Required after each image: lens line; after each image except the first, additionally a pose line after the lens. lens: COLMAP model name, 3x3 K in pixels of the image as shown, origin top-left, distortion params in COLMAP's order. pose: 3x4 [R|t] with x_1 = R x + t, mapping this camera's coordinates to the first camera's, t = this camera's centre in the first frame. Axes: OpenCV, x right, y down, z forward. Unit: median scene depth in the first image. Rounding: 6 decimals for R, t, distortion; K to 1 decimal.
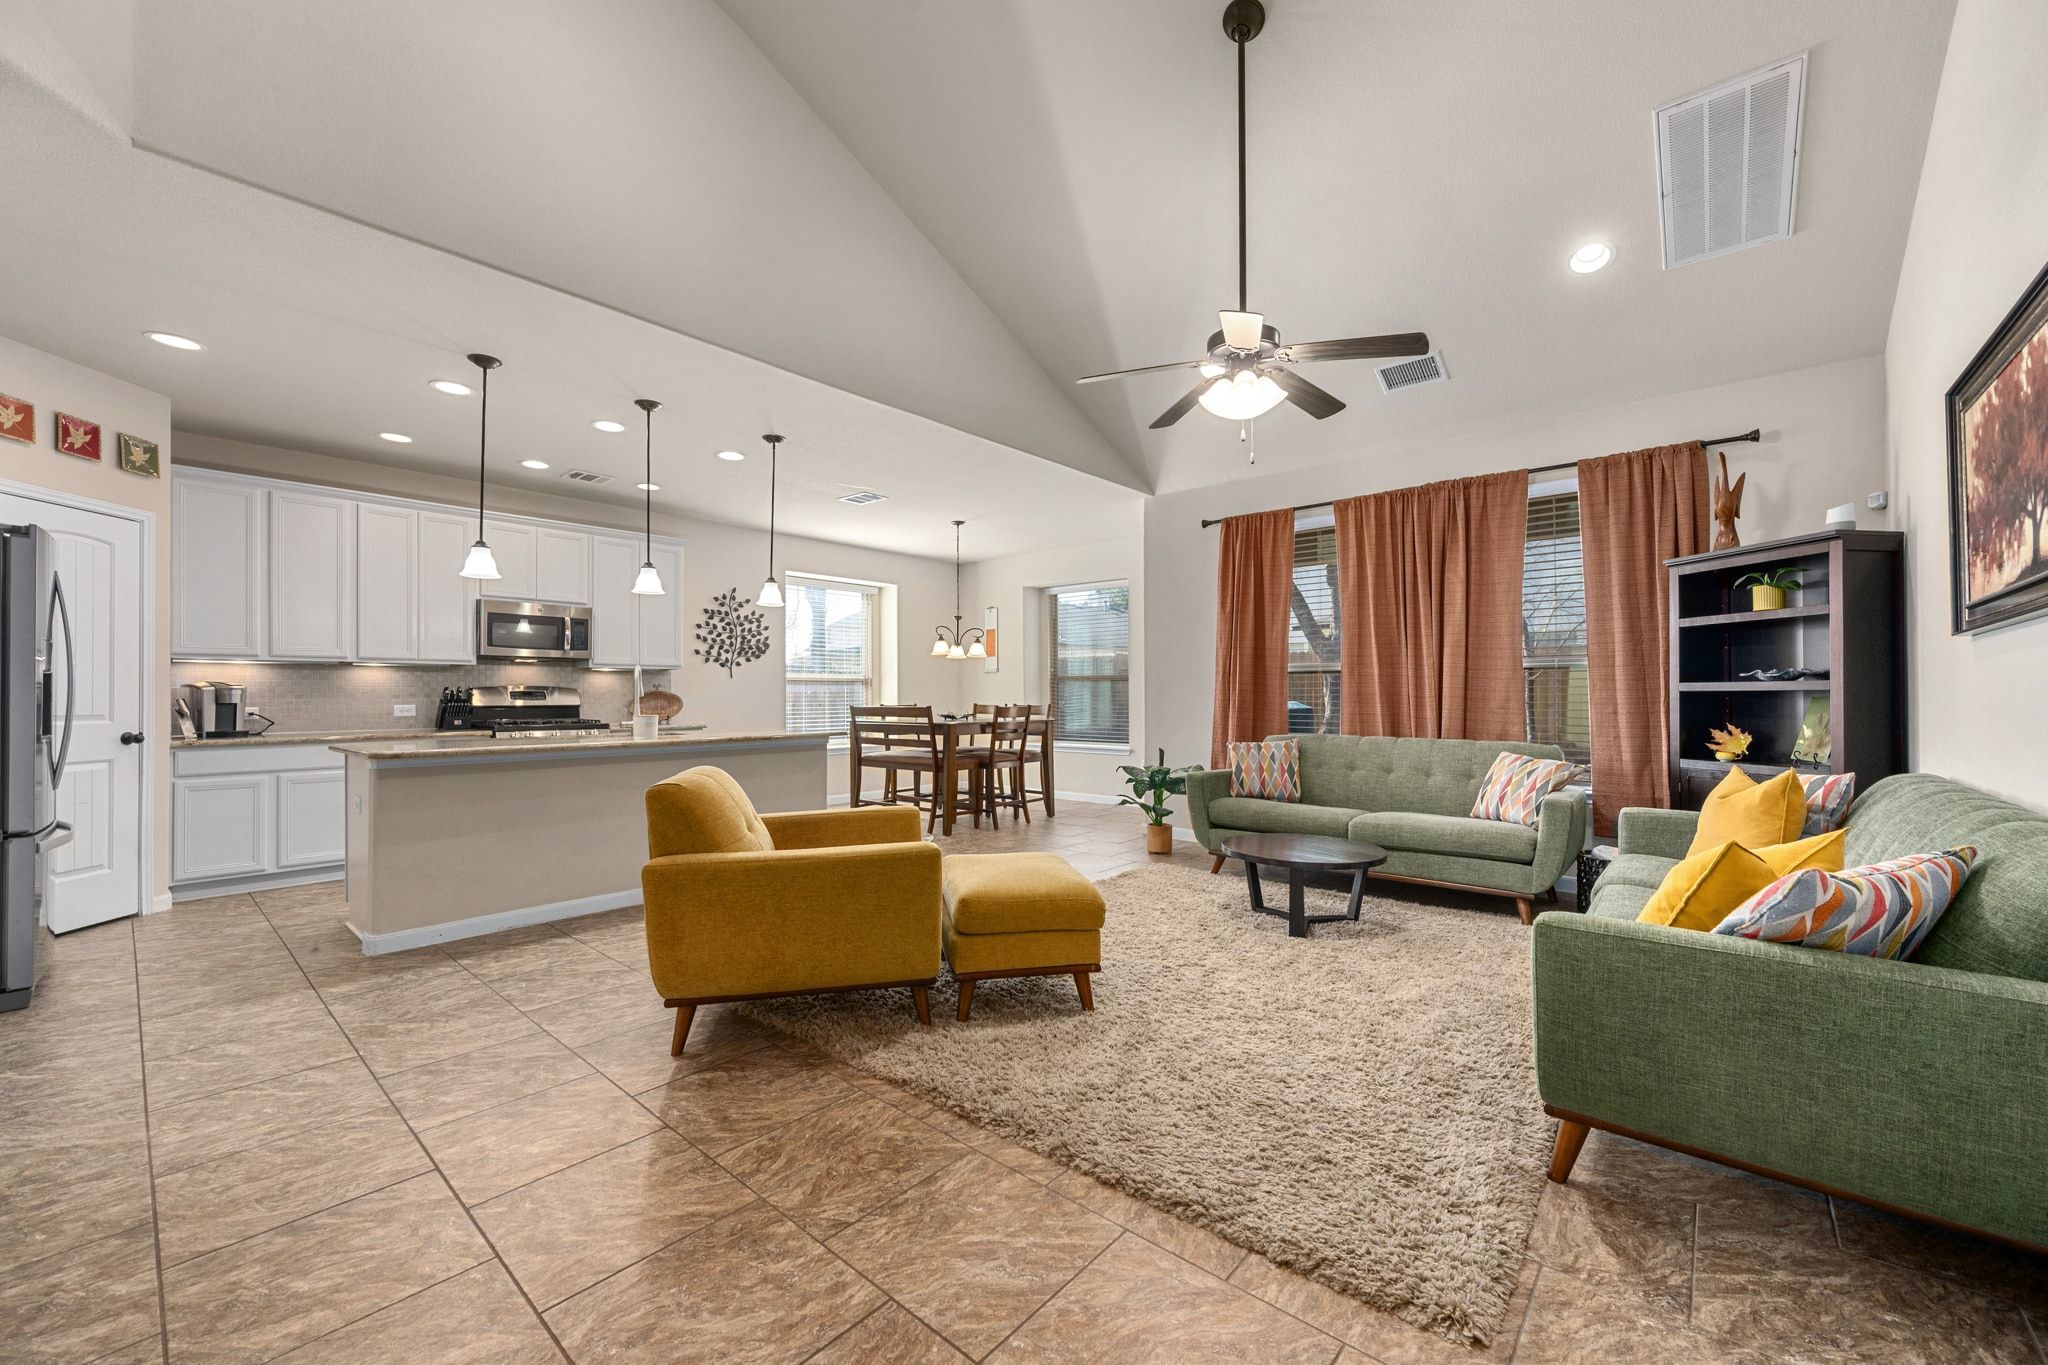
lens RADIAL K [[800.8, 0, 1022.8], [0, 800.8, 693.1], [0, 0, 1]] dist [-0.004039, -0.000066]
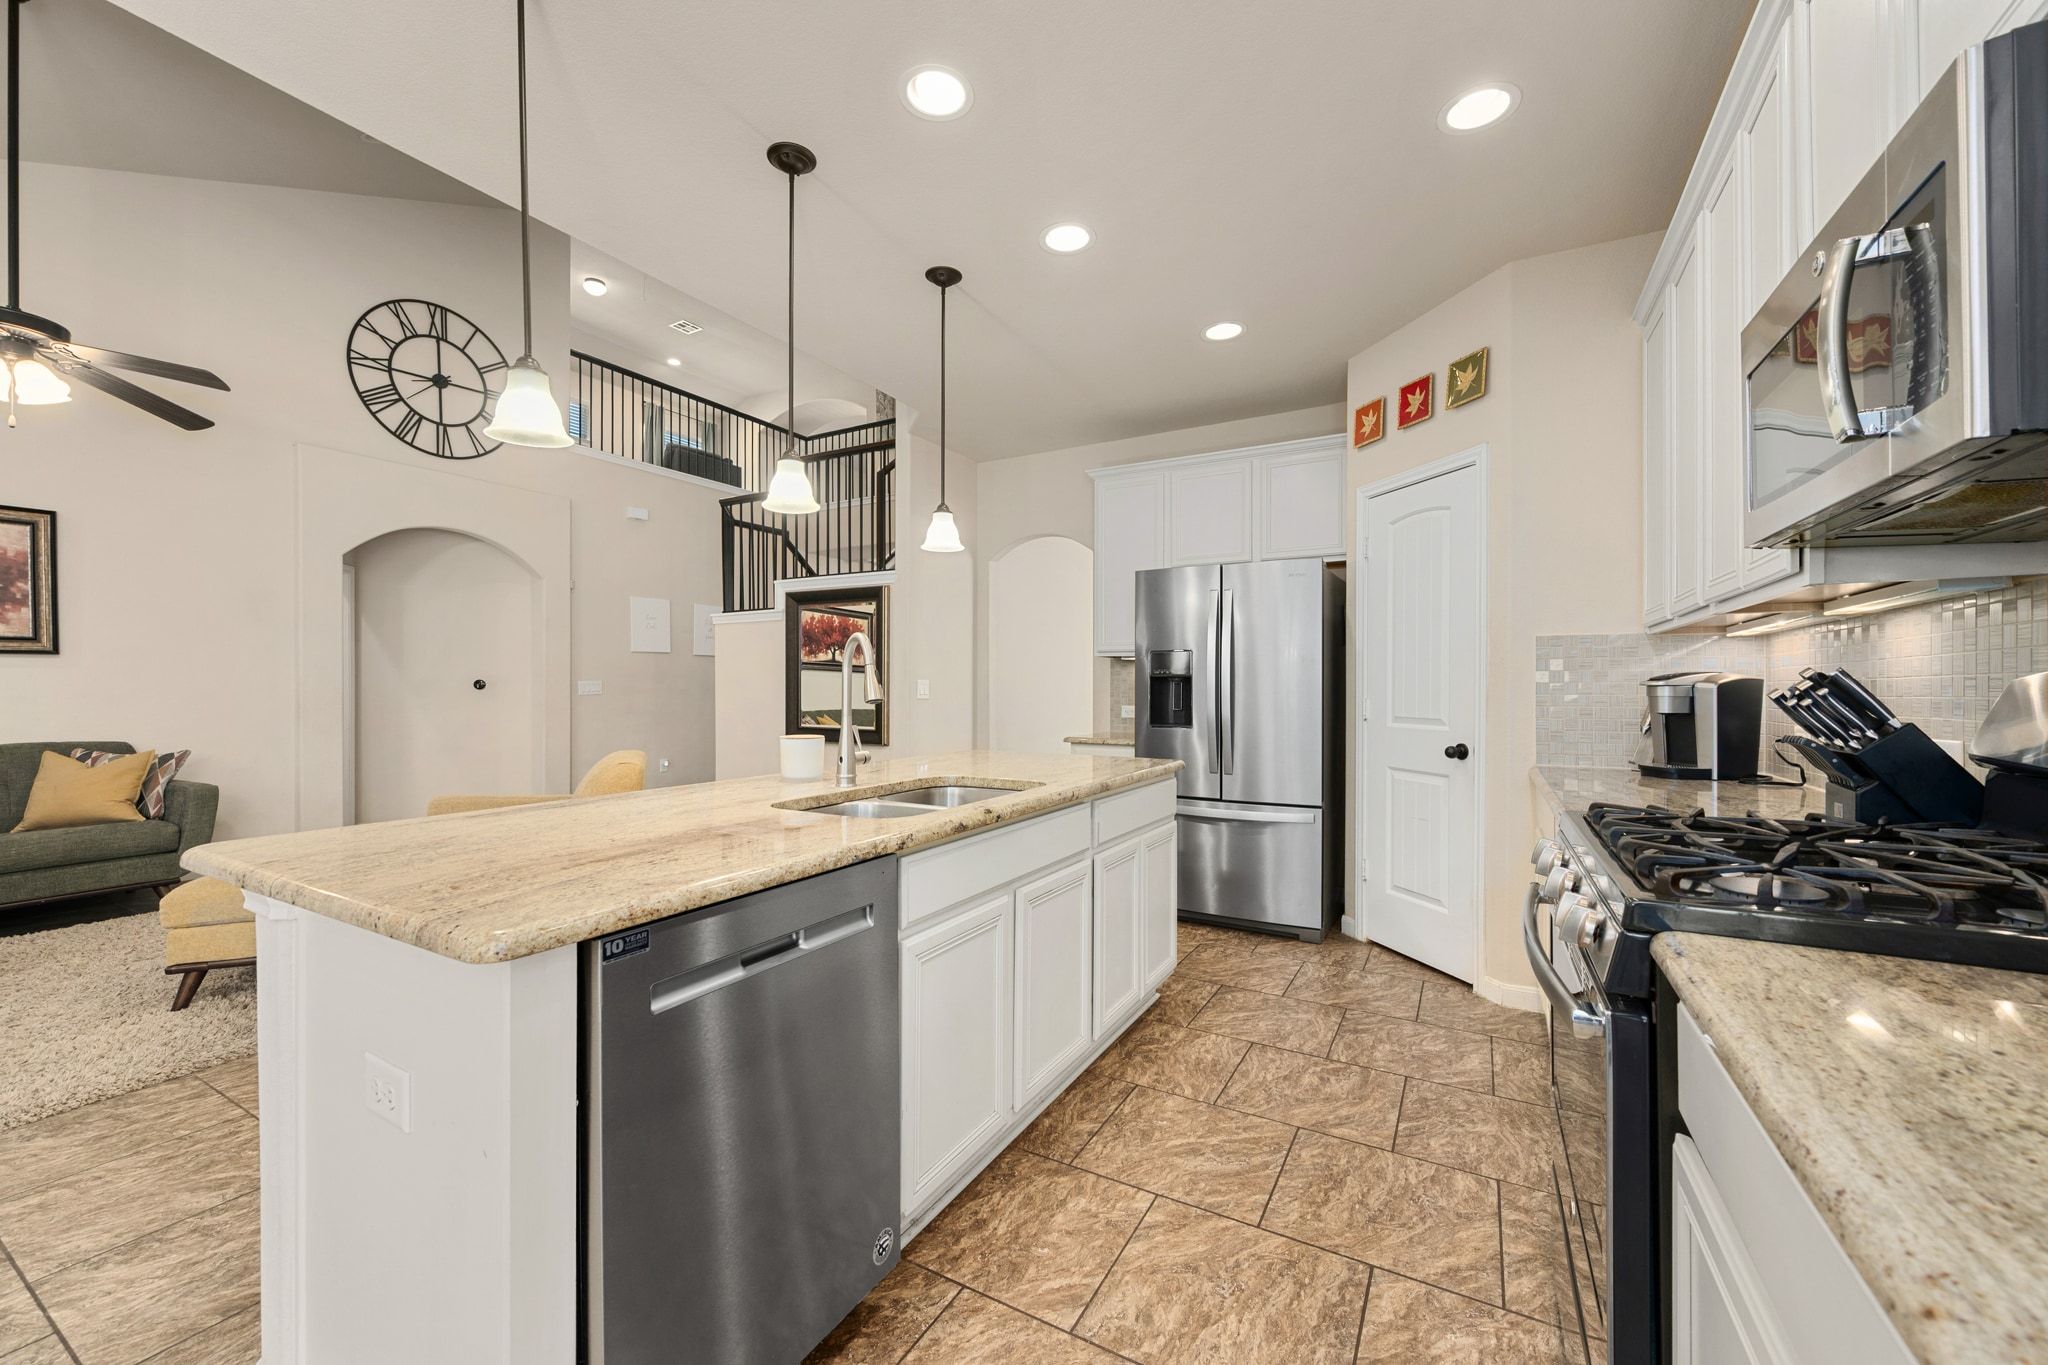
lens RADIAL K [[800.8, 0, 1015.7], [0, 800.8, 687.2], [0, 0, 1]] dist [-0.004039, -0.000066]
pose [[-0.982092, 0.000833, -0.188400, -0.396727], [0.001264, 0.999997, -0.002171, -0.003494], [0.188398, -0.002370, -0.982090, 1.206453]]
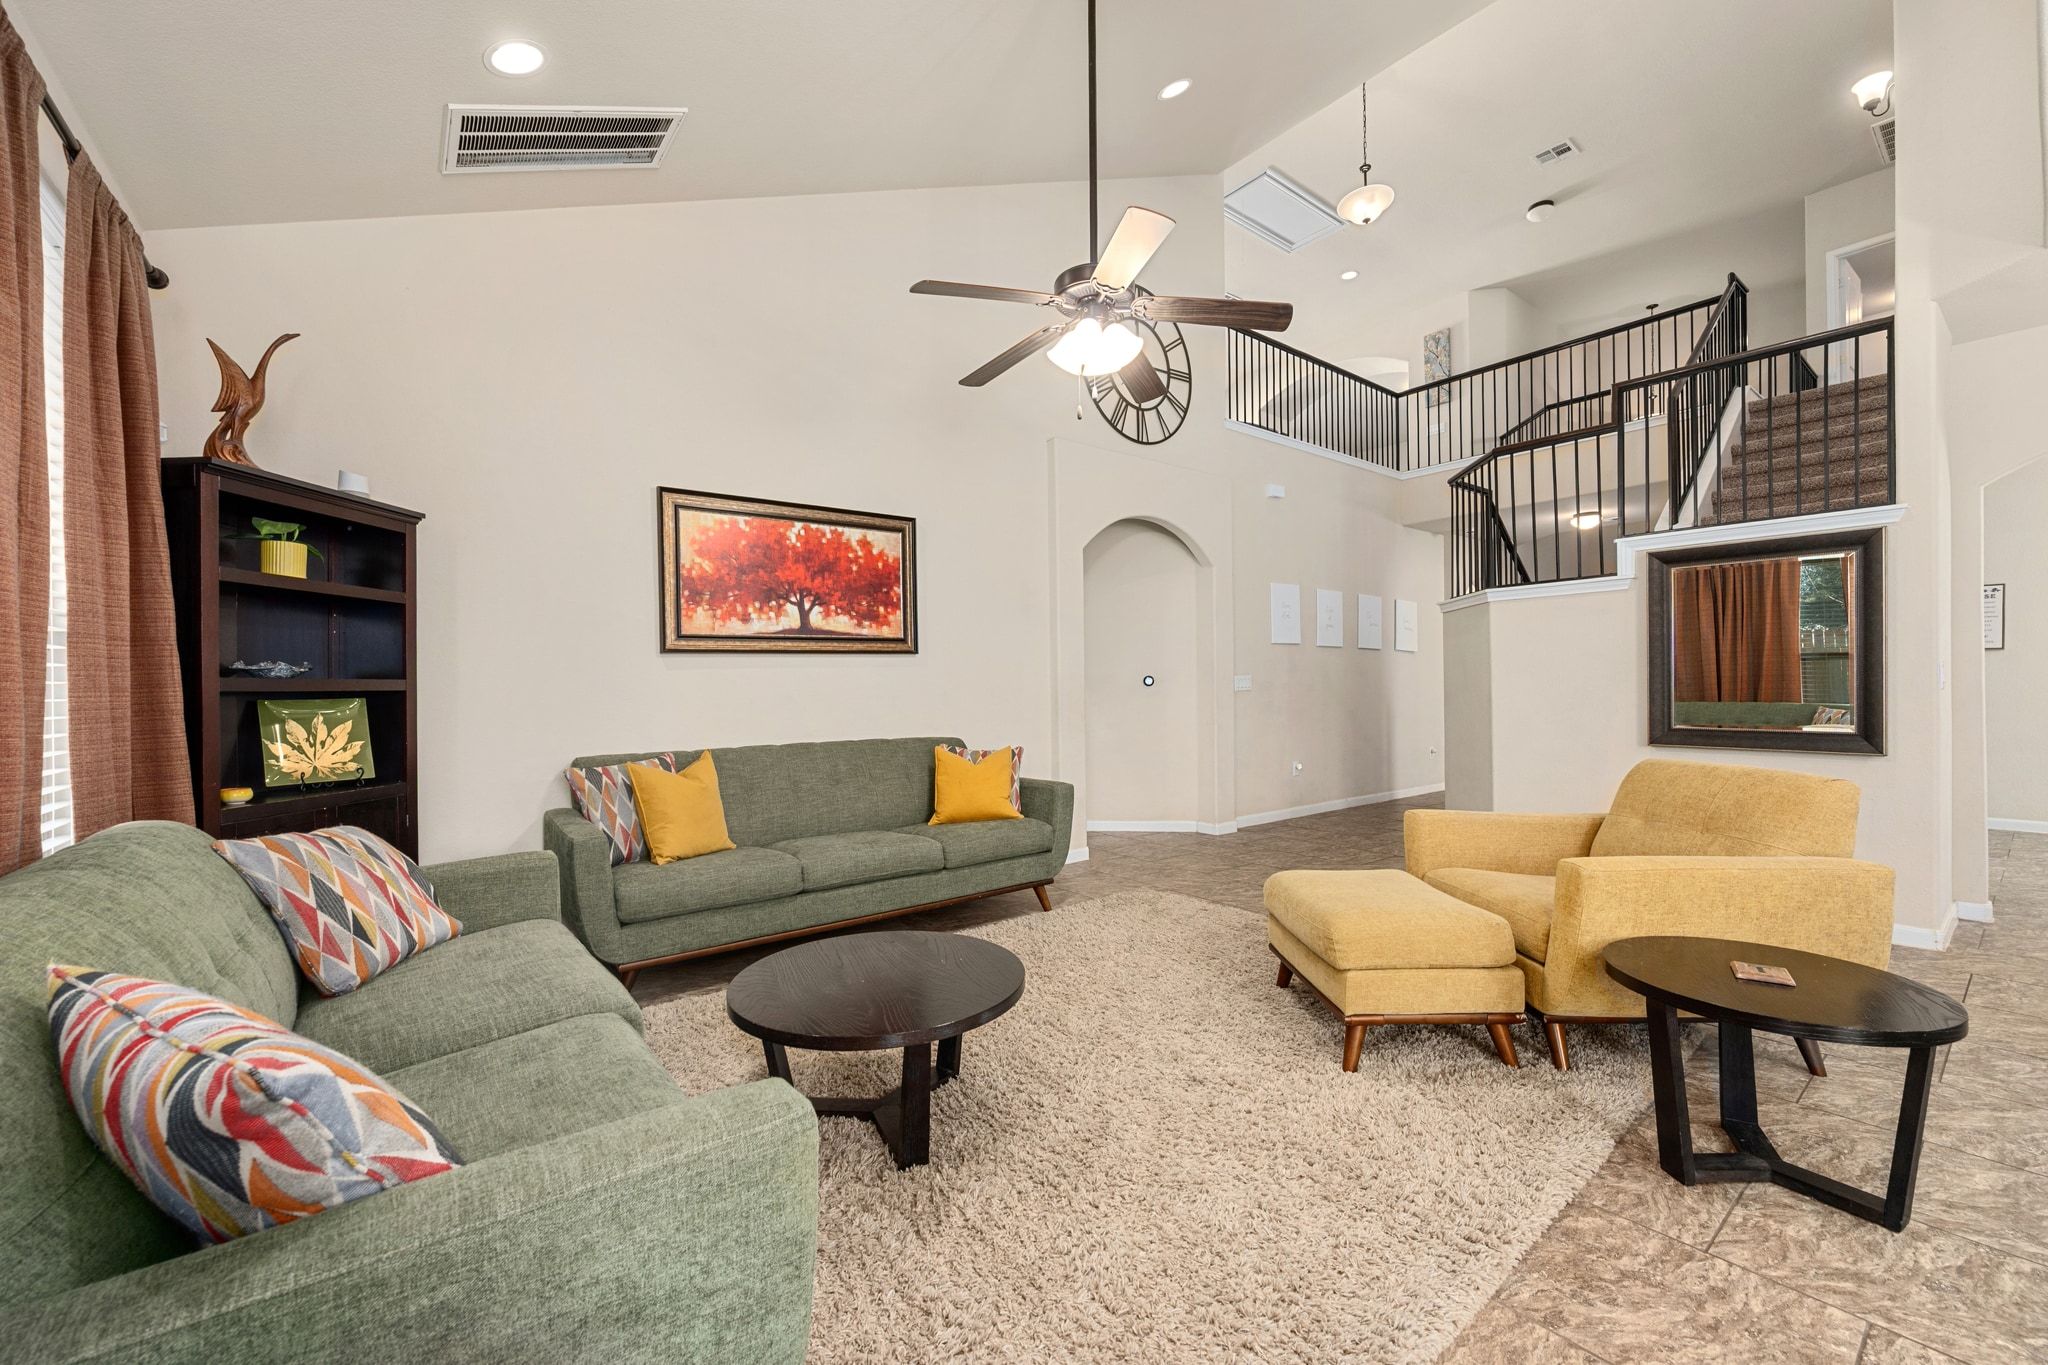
lens RADIAL K [[800.8, 0, 1007.3], [0, 800.8, 691.6], [0, 0, 1]] dist [-0.004039, -0.000066]
pose [[-0.979156, 0.010904, 0.202816, 0.116134], [0.011652, 0.999929, 0.002494, -0.000813], [-0.202775, 0.004805, -0.979214, 1.054838]]
